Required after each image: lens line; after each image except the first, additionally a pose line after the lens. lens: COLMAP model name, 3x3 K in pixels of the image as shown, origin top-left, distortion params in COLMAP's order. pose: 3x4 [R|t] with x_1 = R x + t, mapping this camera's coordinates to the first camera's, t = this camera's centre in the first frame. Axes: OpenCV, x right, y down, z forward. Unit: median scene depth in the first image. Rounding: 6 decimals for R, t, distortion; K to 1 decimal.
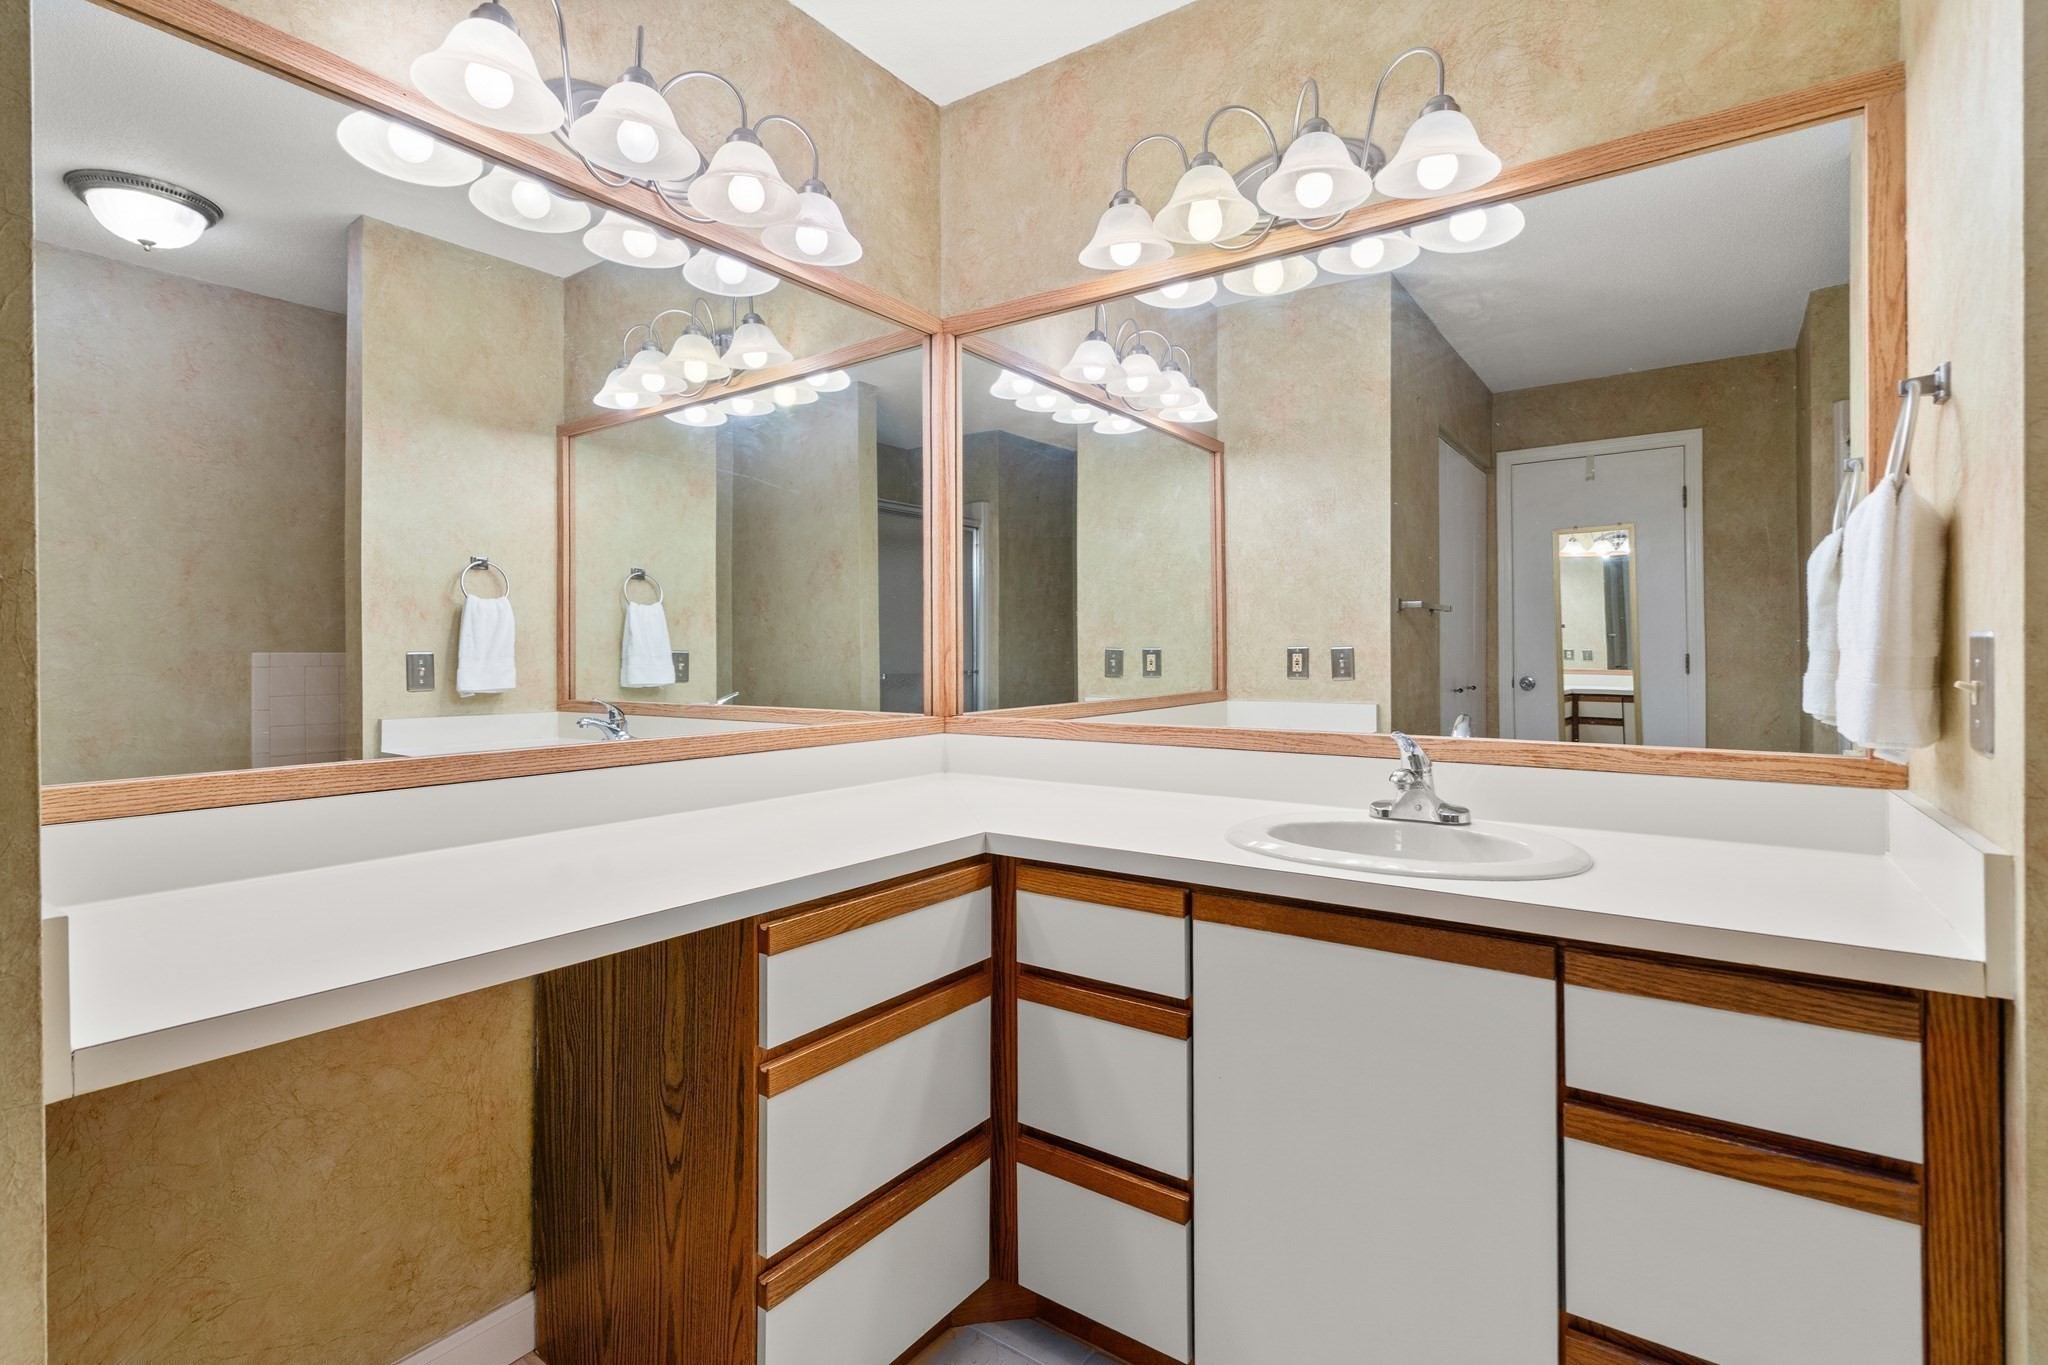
lens RADIAL K [[958.4, 0, 1019.1], [0, 958.4, 653.0], [0, 0, 1]] dist [-0.001539, 0.000774]
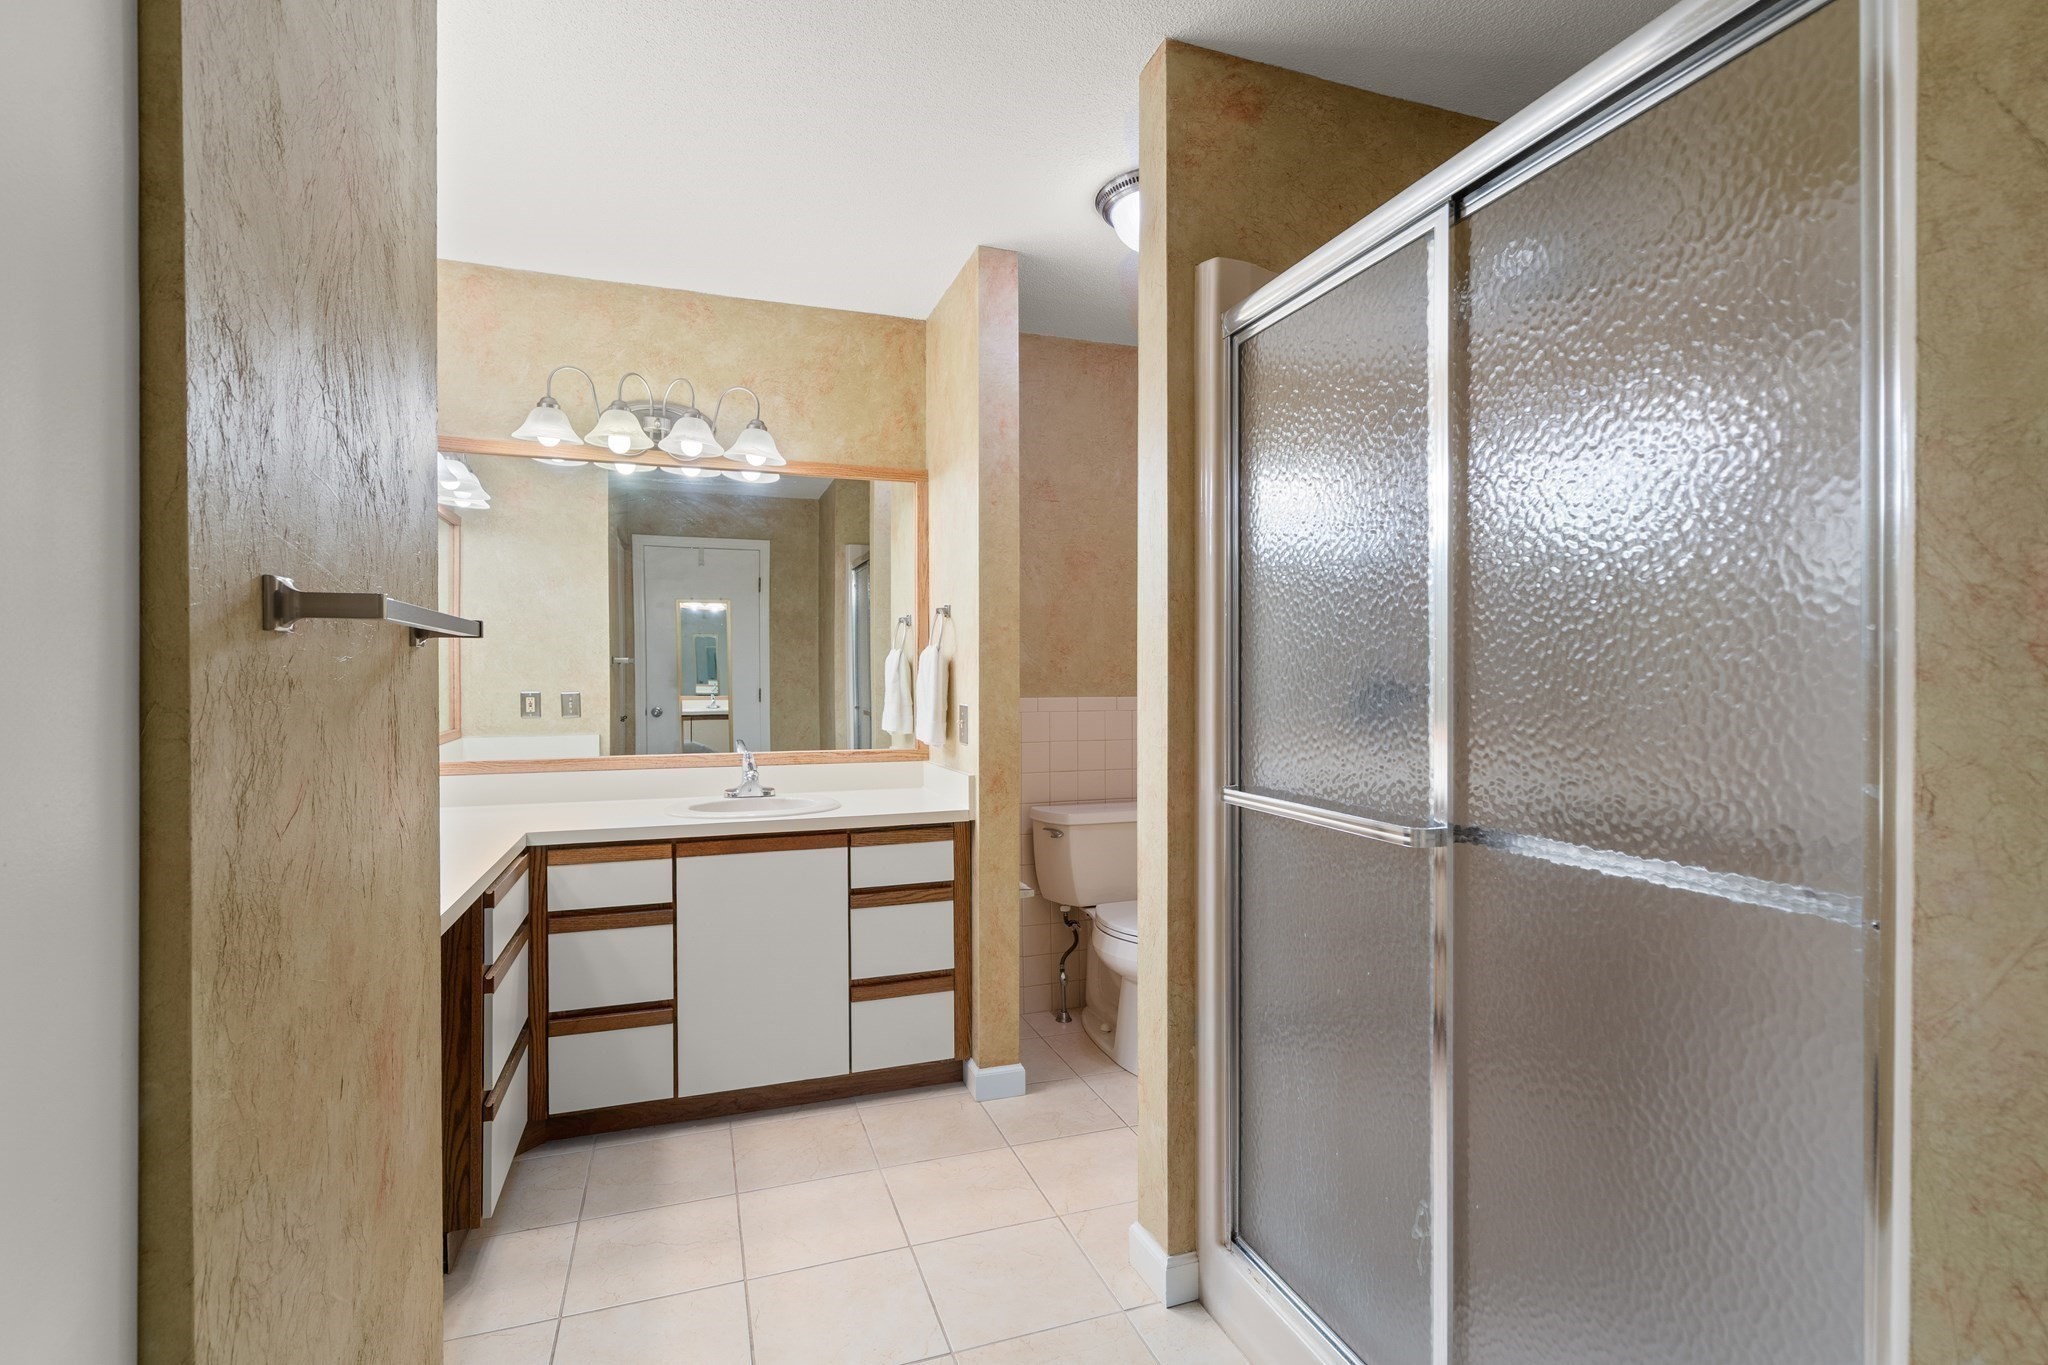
lens RADIAL K [[958.4, 0, 1019.1], [0, 958.4, 653.0], [0, 0, 1]] dist [-0.001539, 0.000774]
pose [[0.577520, 0.017829, 0.816182, -0.967103], [-0.000288, 0.999766, -0.021636, -0.081815], [-0.816377, 0.012260, 0.577390, -0.631404]]
